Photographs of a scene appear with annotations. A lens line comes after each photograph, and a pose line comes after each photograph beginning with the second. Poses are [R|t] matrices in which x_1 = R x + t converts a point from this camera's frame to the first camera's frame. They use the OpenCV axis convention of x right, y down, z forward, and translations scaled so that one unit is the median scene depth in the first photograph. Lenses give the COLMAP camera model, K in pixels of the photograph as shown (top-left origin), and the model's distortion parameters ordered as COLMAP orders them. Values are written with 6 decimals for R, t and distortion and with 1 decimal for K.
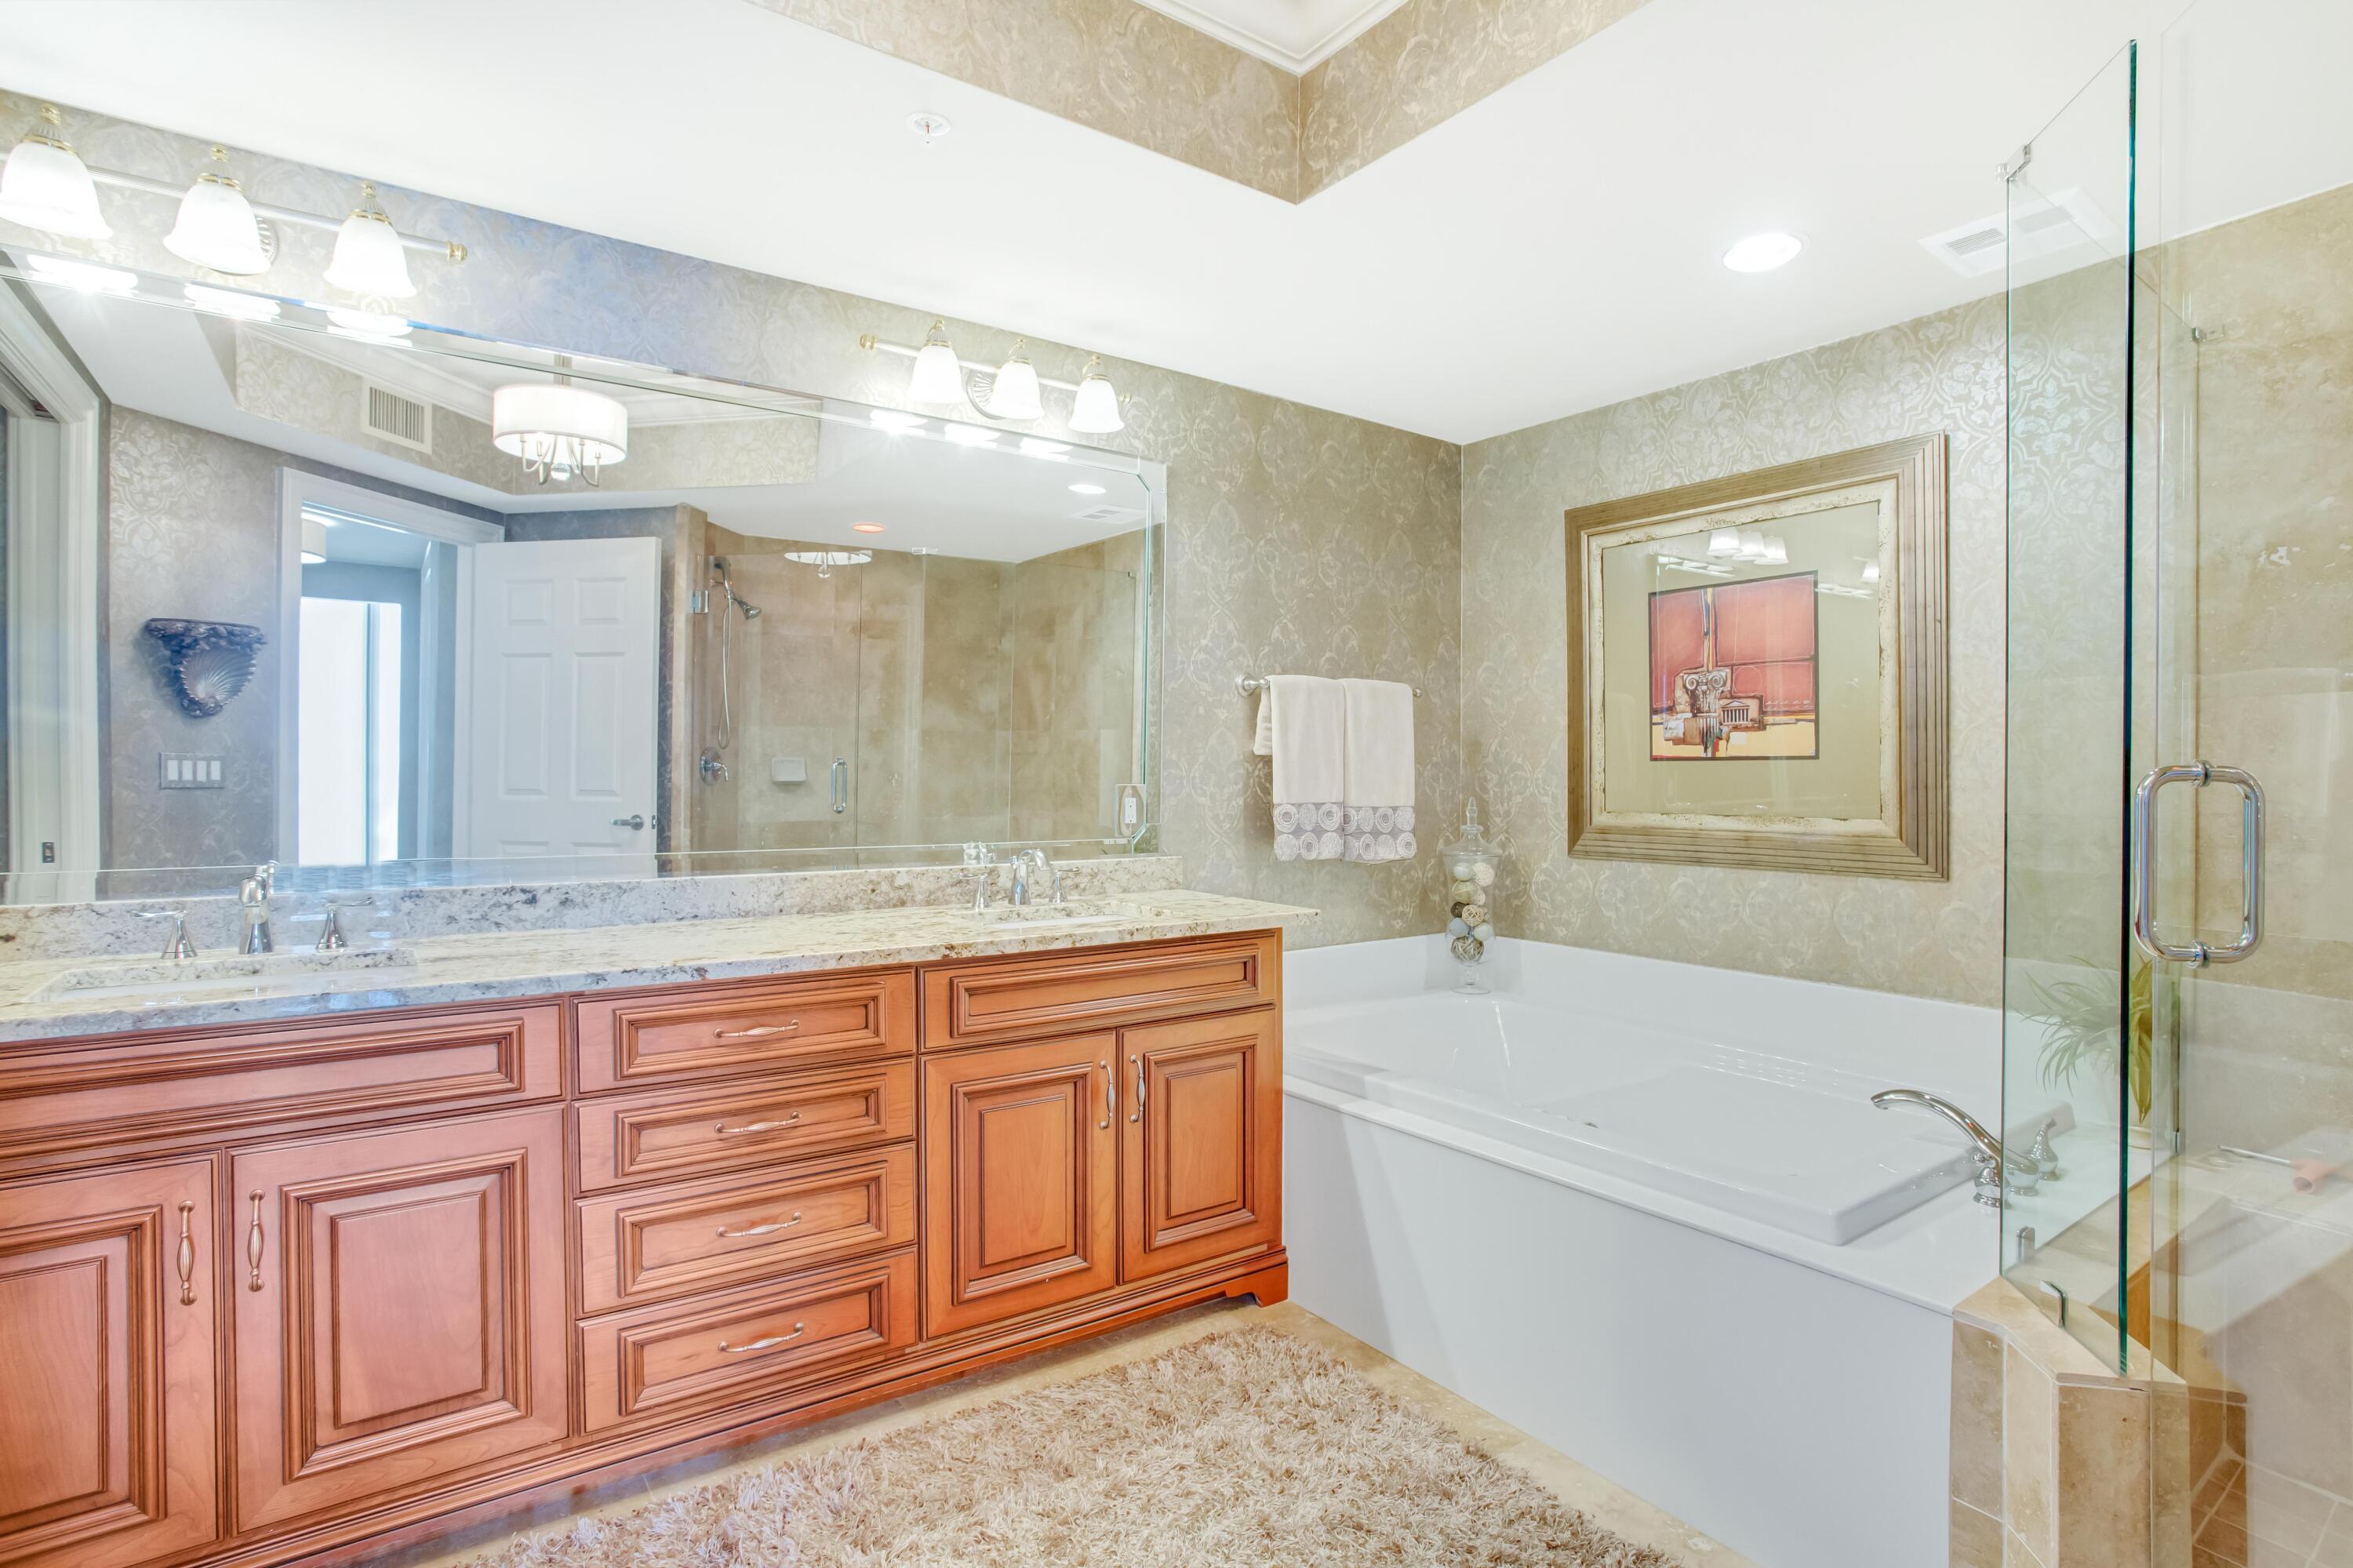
lens RADIAL K [[1198.6, 0, 1271.1], [0, 1198.6, 781.1], [0, 0, 1]] dist [-0.054962, 0.011335]
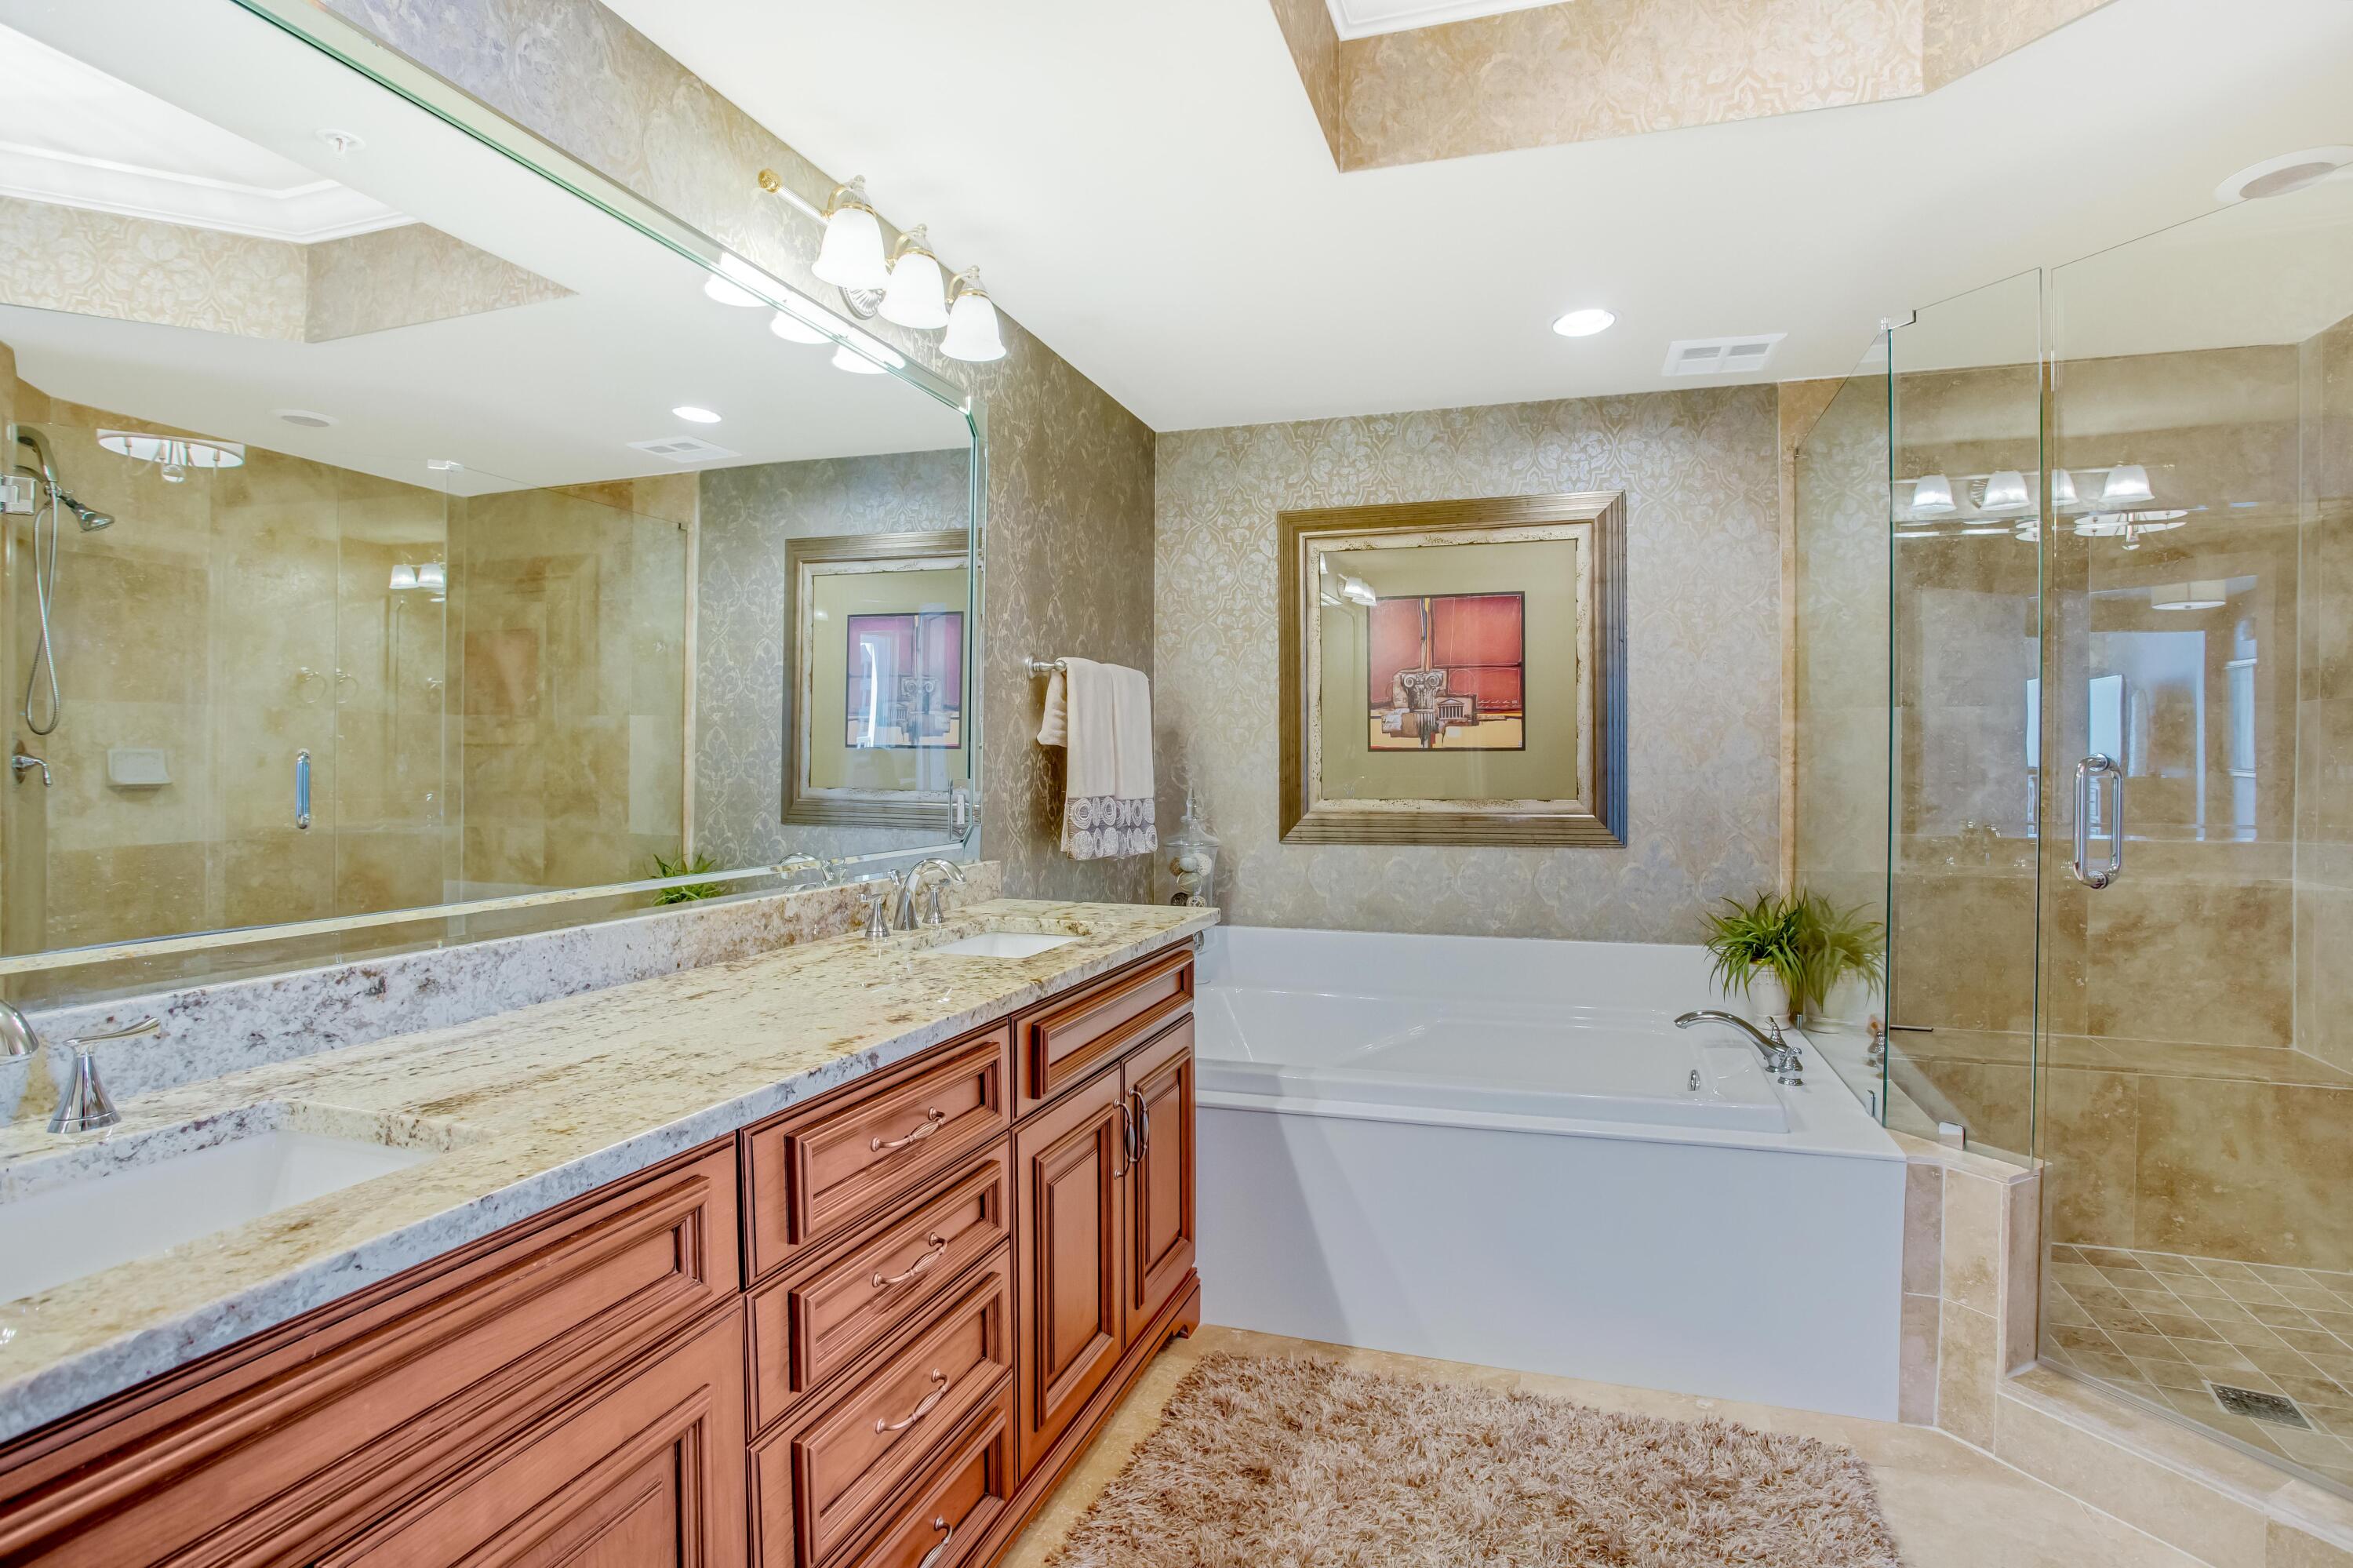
lens RADIAL K [[1198.6, 0, 1183.8], [0, 1198.6, 779.4], [0, 0, 1]] dist [-0.054962, 0.011335]
pose [[0.806449, -0.013284, 0.591154, -0.491846], [0.011457, 0.999911, 0.006840, -0.001085], [-0.591193, 0.001257, 0.806529, 0.224822]]
